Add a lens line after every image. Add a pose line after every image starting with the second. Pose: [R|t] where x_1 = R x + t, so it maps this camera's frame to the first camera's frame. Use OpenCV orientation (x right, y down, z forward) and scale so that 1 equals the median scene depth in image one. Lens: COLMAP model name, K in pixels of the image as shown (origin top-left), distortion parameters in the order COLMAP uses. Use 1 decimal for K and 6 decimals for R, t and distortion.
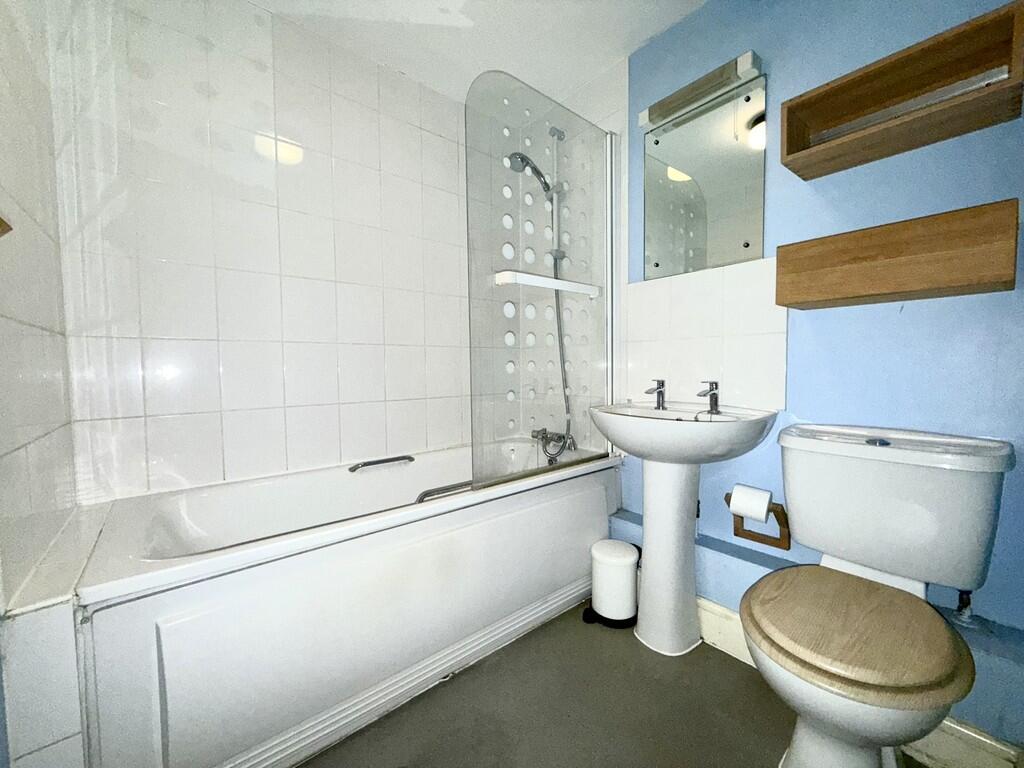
lens RADIAL K [[410.4, 0, 513.4], [0, 410.4, 386.2], [0, 0, 1]] dist [0.007561, -0.000101]
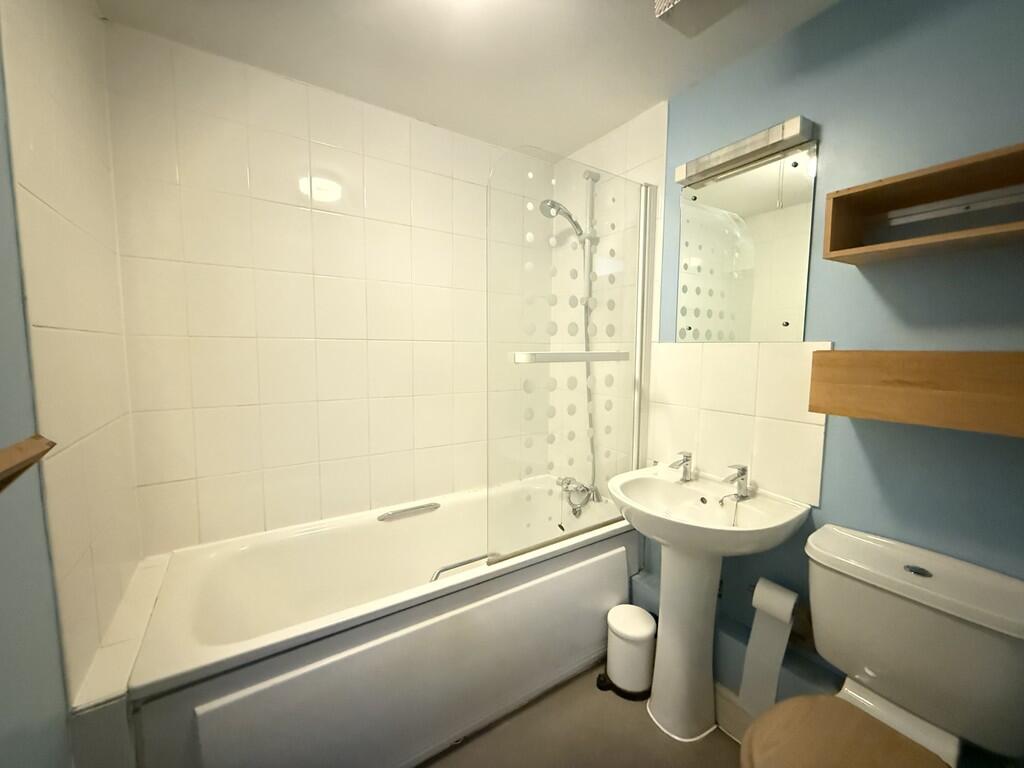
lens RADIAL K [[410.4, 0, 513.4], [0, 410.4, 386.2], [0, 0, 1]] dist [0.007561, -0.000101]
pose [[0.993631, 0.028903, -0.108914, 0.052917], [-0.023867, 0.998597, 0.047266, -0.199434], [0.110127, -0.044366, 0.992927, 0.005069]]
